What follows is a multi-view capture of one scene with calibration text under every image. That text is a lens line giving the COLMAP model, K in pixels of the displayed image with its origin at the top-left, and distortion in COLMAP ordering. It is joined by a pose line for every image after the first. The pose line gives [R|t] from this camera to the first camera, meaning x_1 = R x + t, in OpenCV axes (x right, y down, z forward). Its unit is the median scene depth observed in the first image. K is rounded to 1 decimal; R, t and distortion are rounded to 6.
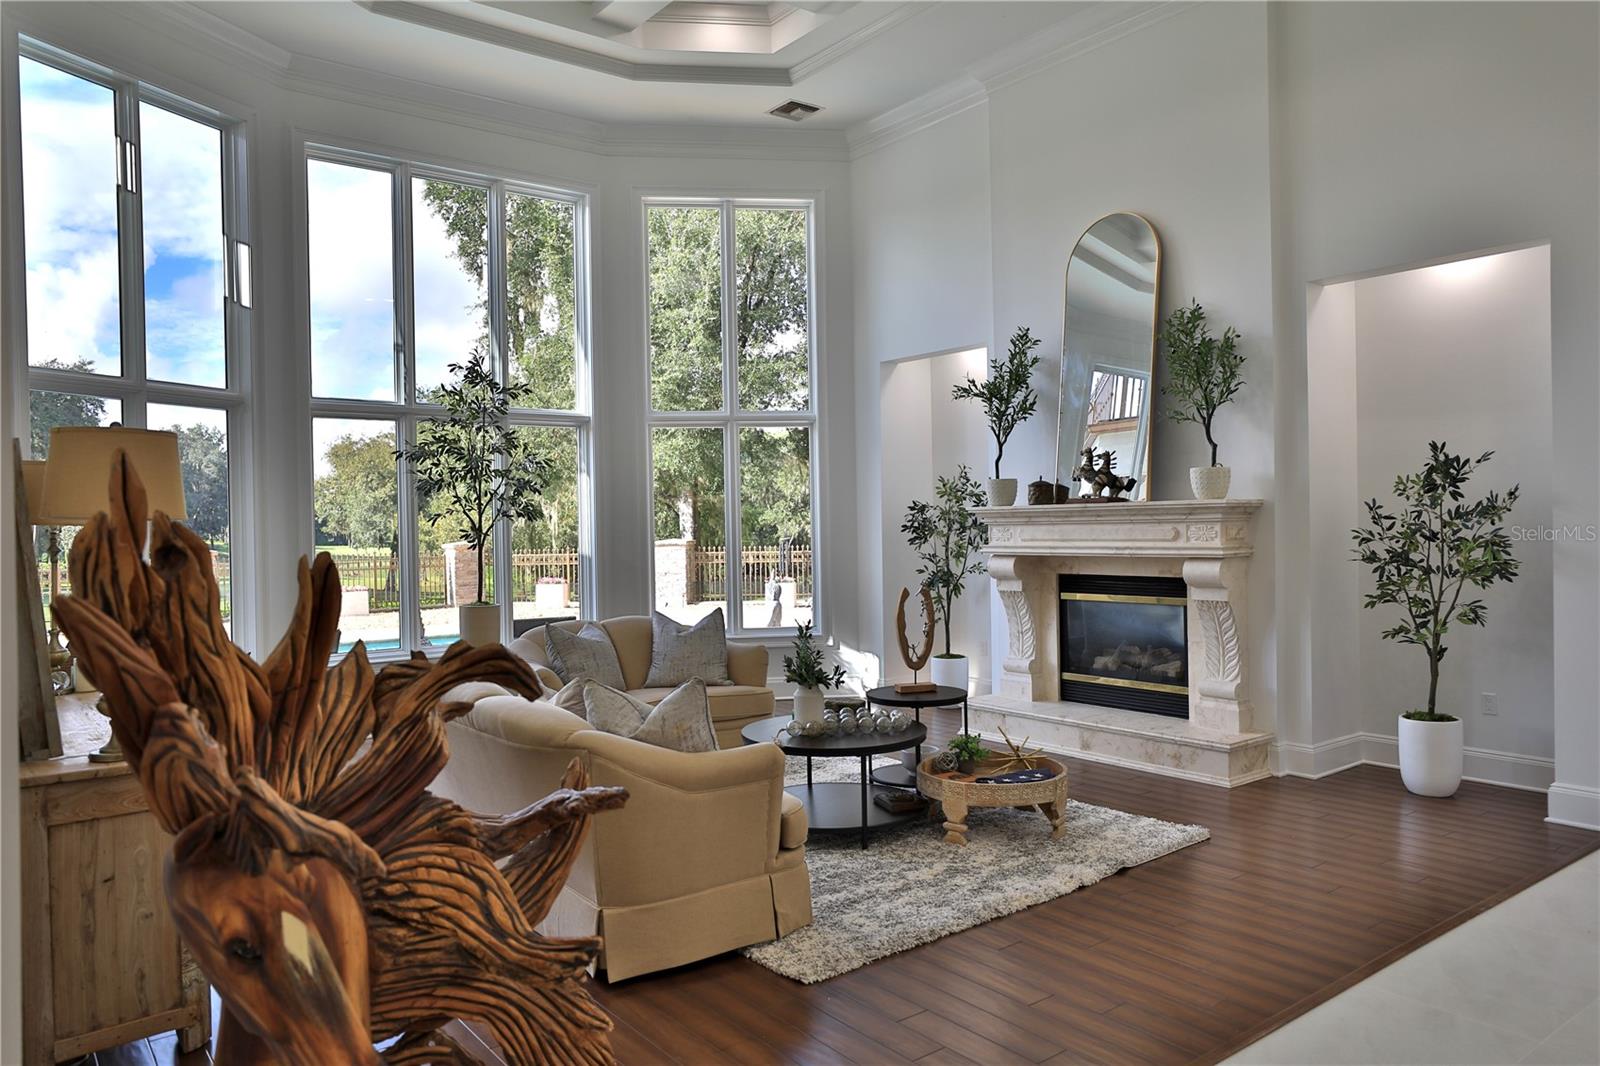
lens RADIAL K [[1090.5, 0, 797.4], [0, 1090.5, 530.2], [0, 0, 1]] dist [-0.004610, 0.000237]
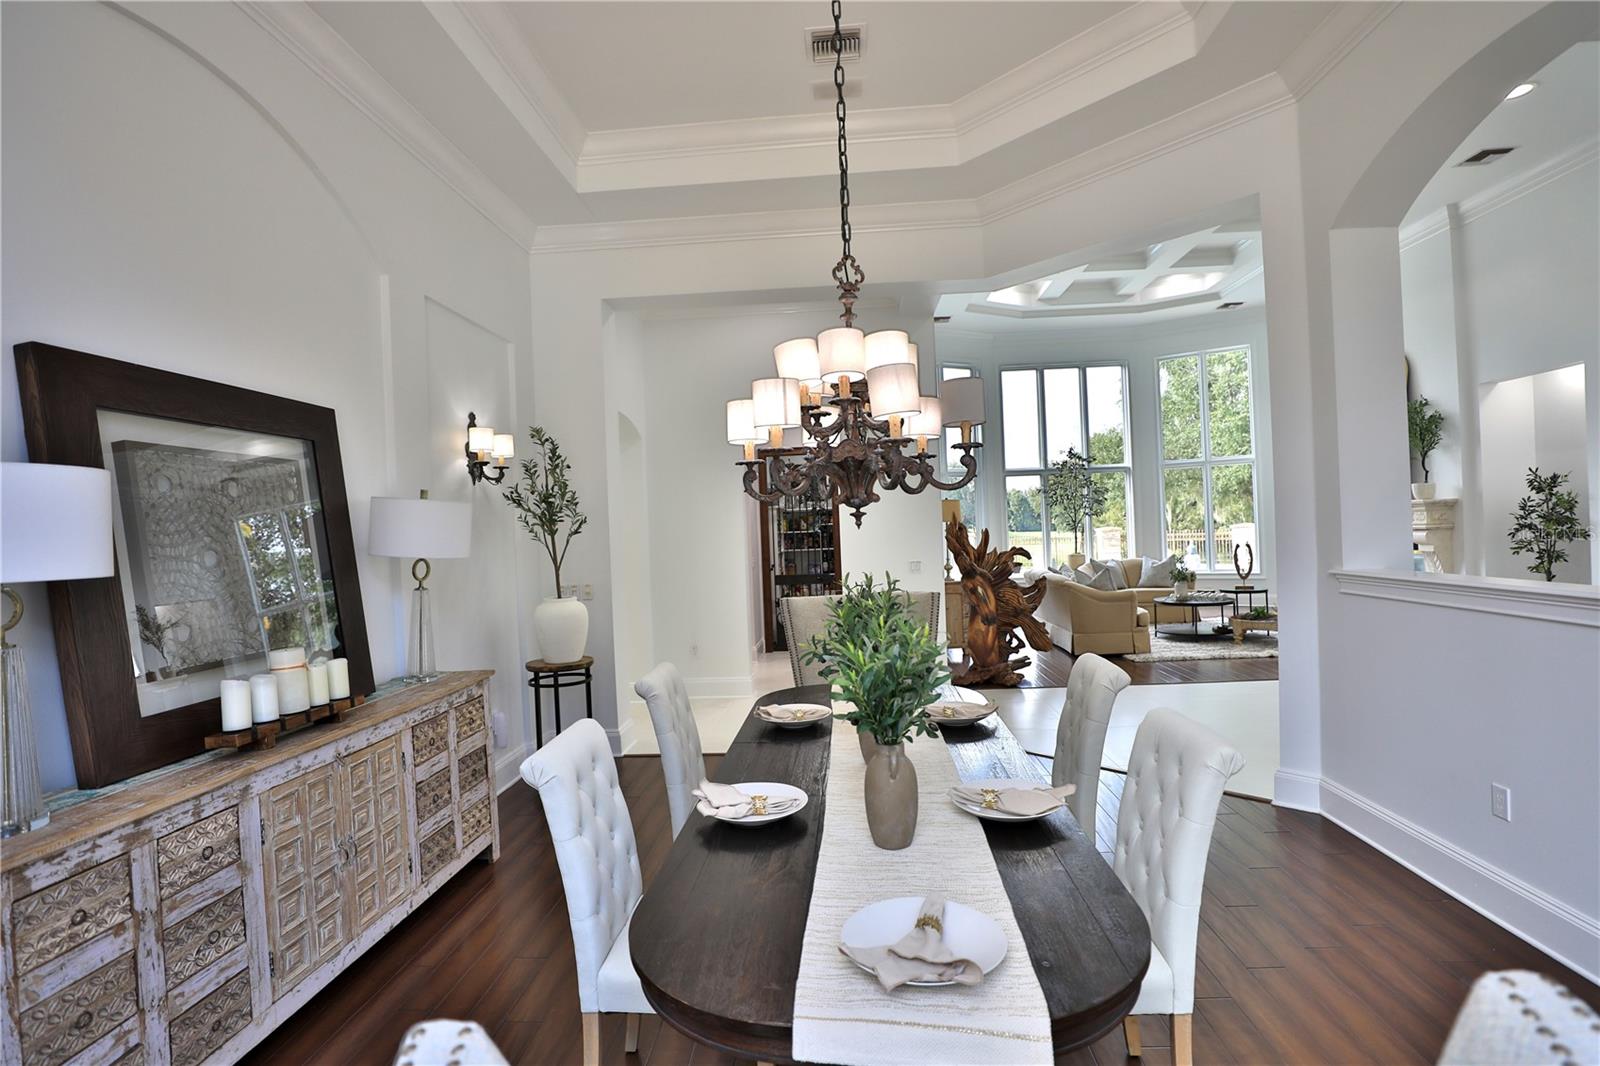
lens RADIAL K [[767.7, 0, 800.0], [0, 767.7, 533.0], [0, 0, 1]] dist [-0.049944, 0.016843]
pose [[0.753473, -0.009573, -0.657409, 0.418219], [0.020223, 0.999758, 0.008620, -0.002177], [0.657167, -0.019790, 0.753485, -0.755013]]
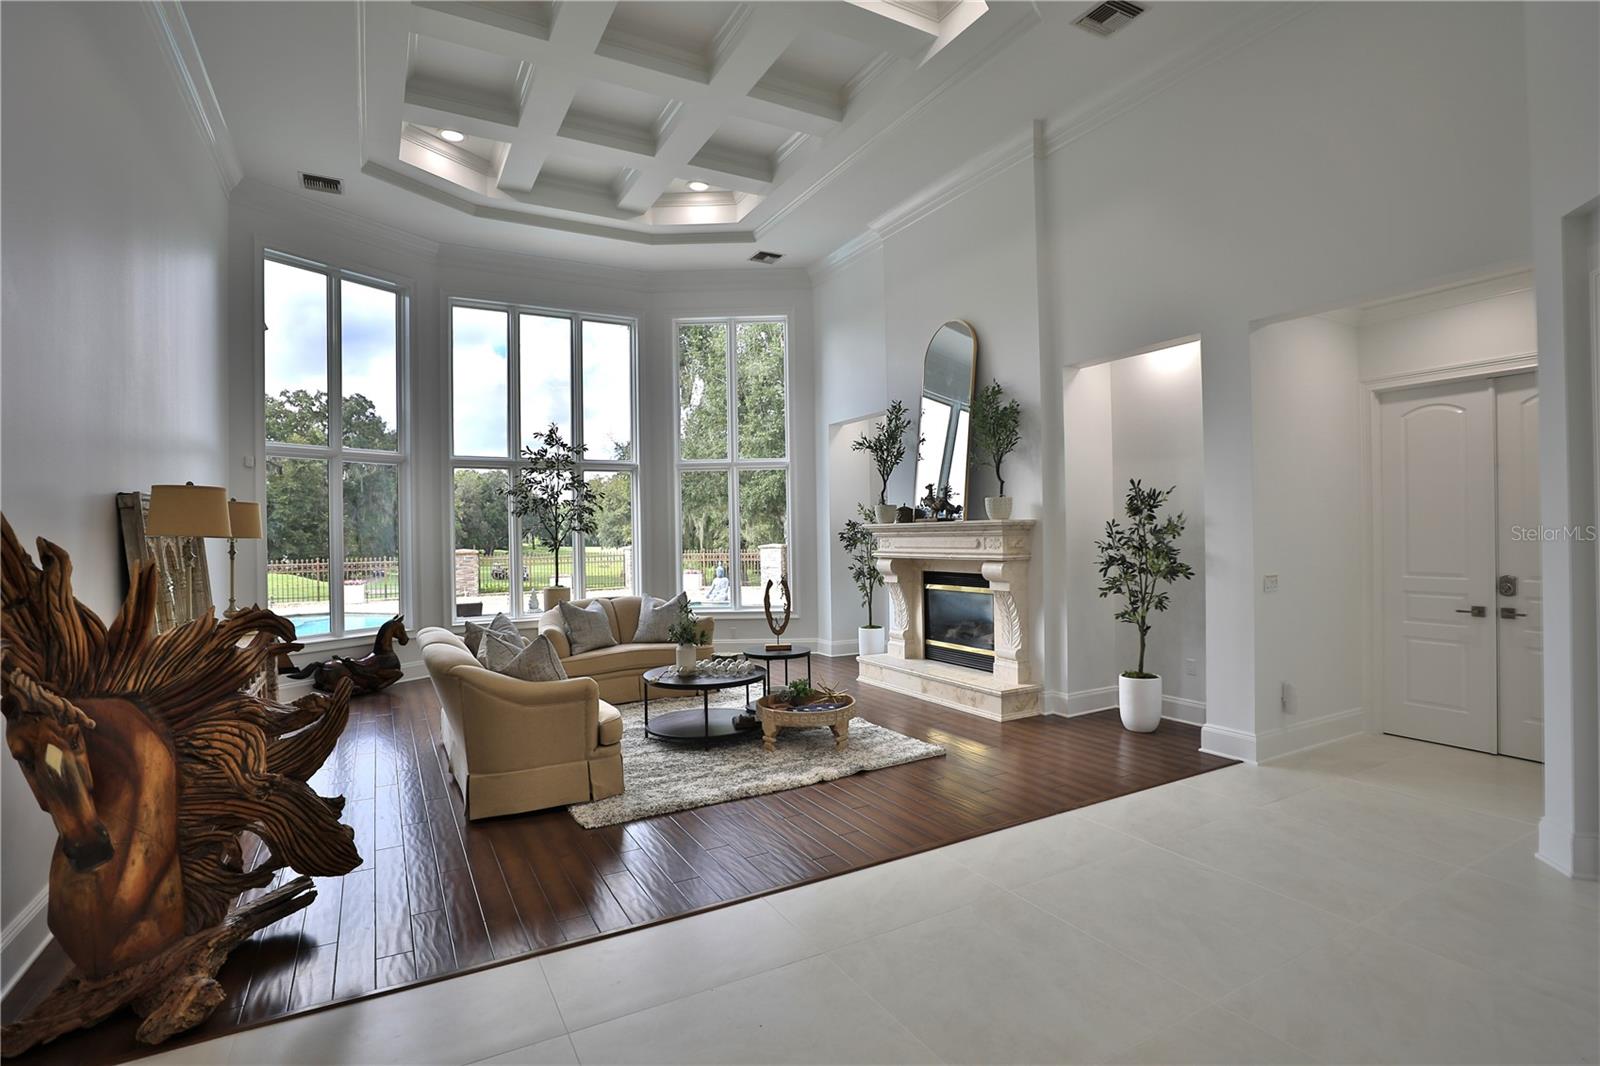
lens RADIAL K [[767.7, 0, 800.0], [0, 767.7, 533.0], [0, 0, 1]] dist [-0.049944, 0.016843]
pose [[0.989317, 0.000990, -0.145776, 0.268911], [-0.001694, 0.999987, -0.004706, -0.005879], [0.145770, 0.004902, 0.989306, -0.030235]]
